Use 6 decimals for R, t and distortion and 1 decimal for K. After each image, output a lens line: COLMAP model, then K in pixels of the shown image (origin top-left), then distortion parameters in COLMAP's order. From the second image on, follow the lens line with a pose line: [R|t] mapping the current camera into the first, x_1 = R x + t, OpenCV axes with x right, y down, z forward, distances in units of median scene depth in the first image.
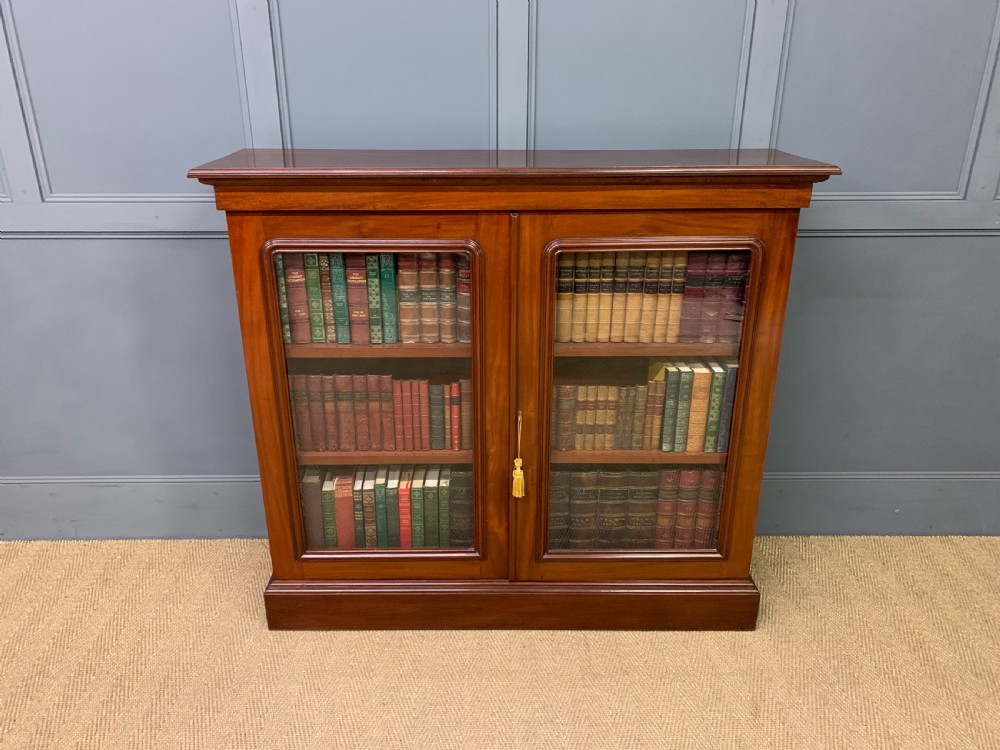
lens RADIAL K [[769.3, 0, 487.1], [0, 769.3, 370.3], [0, 0, 1]] dist [0.028339, -0.007341]
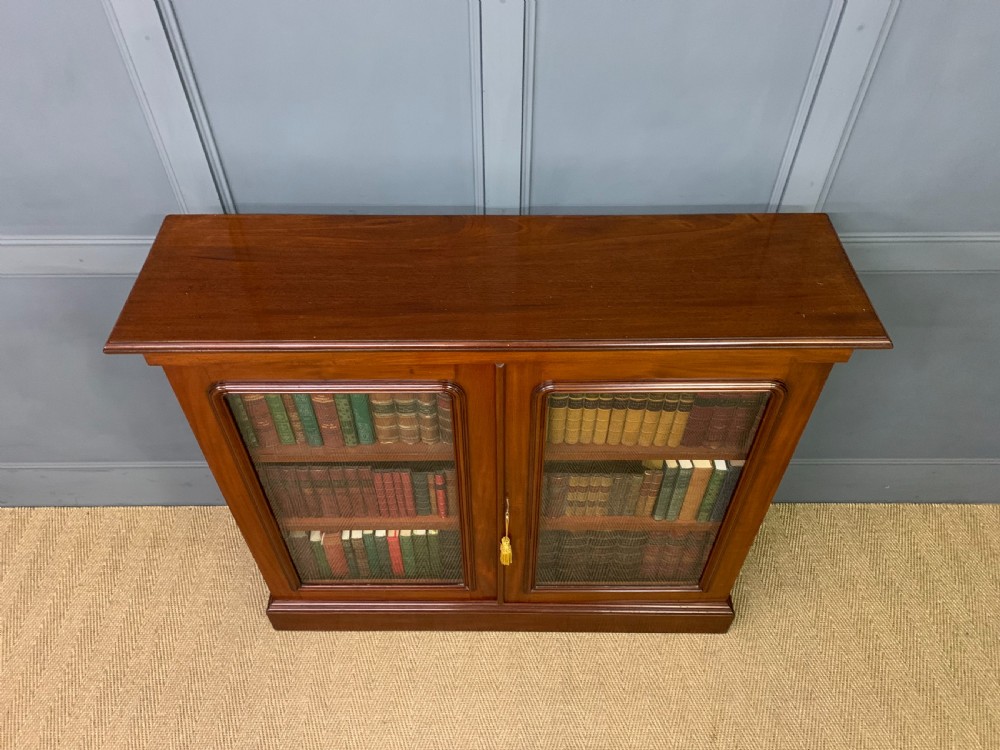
lens RADIAL K [[769.7, 0, 497.7], [0, 769.7, 376.7], [0, 0, 1]] dist [0.026764, -0.003858]
pose [[0.999998, 0.002121, -0.000600, 0.030199], [-0.001644, 0.898895, 0.438160, -0.498514], [0.001468, -0.438158, 0.898897, 0.203727]]
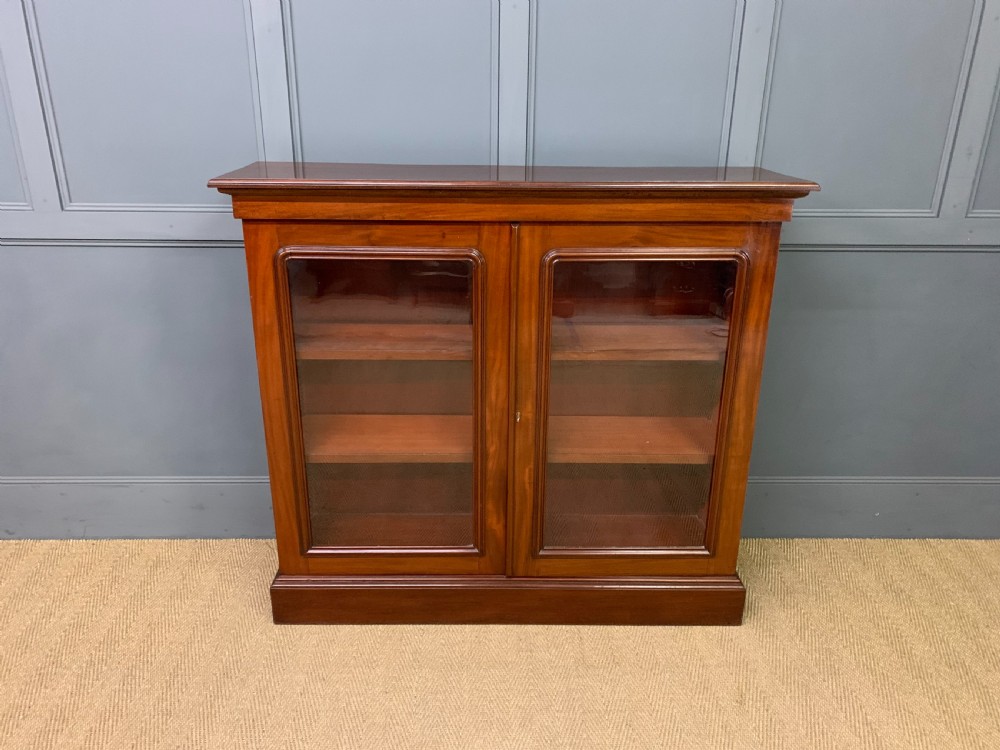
lens RADIAL K [[768.7, 0, 489.2], [0, 768.7, 373.7], [0, 0, 1]] dist [0.028048, -0.003732]
pose [[0.999888, 0.007028, 0.013202, -0.011034], [-0.006762, 0.999776, -0.020061, 0.021315], [-0.013340, 0.019969, 0.999712, -0.050363]]
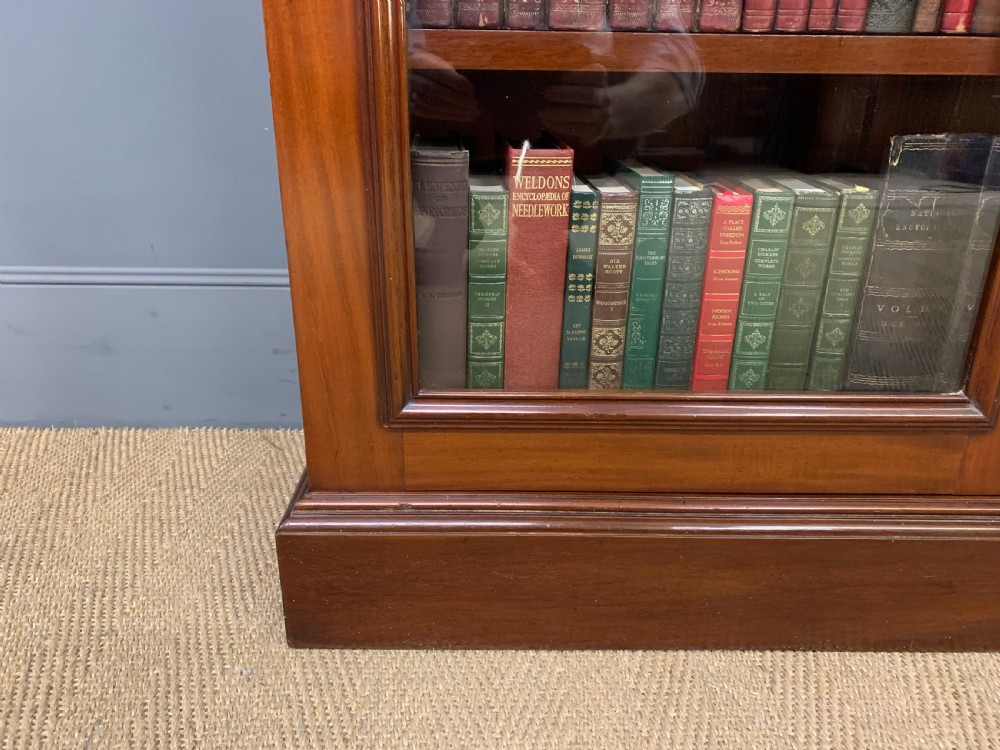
lens RADIAL K [[769.7, 0, 497.7], [0, 769.7, 376.7], [0, 0, 1]] dist [0.026764, -0.003858]
pose [[0.999667, 0.012698, 0.022482, -0.221819], [-0.012848, 0.999896, 0.006527, 0.238731], [-0.022397, -0.006814, 0.999726, 0.734021]]
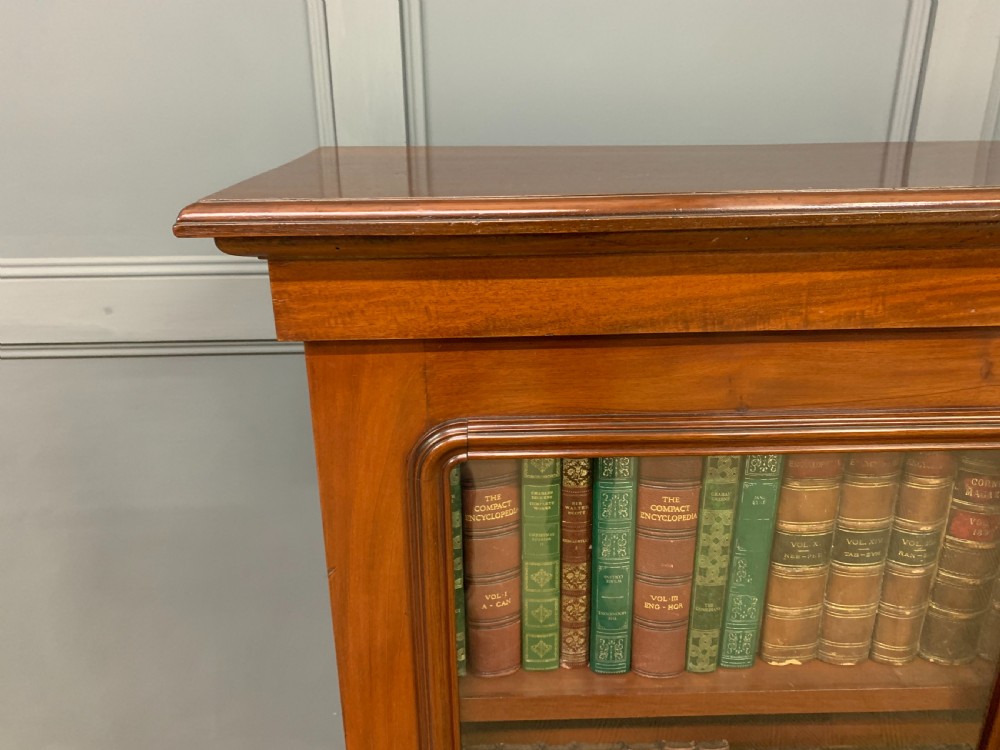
lens RADIAL K [[796.8, 0, 477.3], [0, 796.8, 378.2], [0, 0, 1]] dist [0.002442, -0.002337]
pose [[0.999857, -0.016555, -0.003380, -0.238160], [0.016487, 0.999675, -0.019428, -0.162220], [0.003700, 0.019370, 0.999806, 0.605658]]
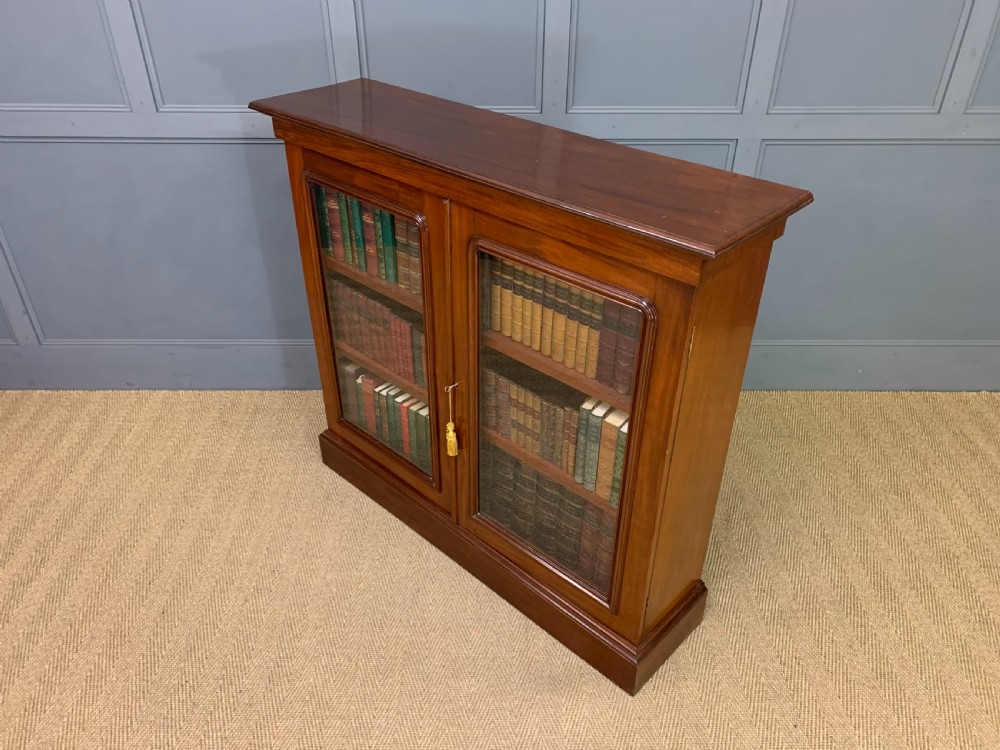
lens RADIAL K [[769.7, 0, 497.7], [0, 769.7, 376.7], [0, 0, 1]] dist [0.026764, -0.003858]
pose [[0.999981, 0.006198, 0.000042, -0.055830], [-0.006078, 0.979115, 0.203216, -0.071282], [0.001218, -0.203212, 0.979134, -0.257790]]
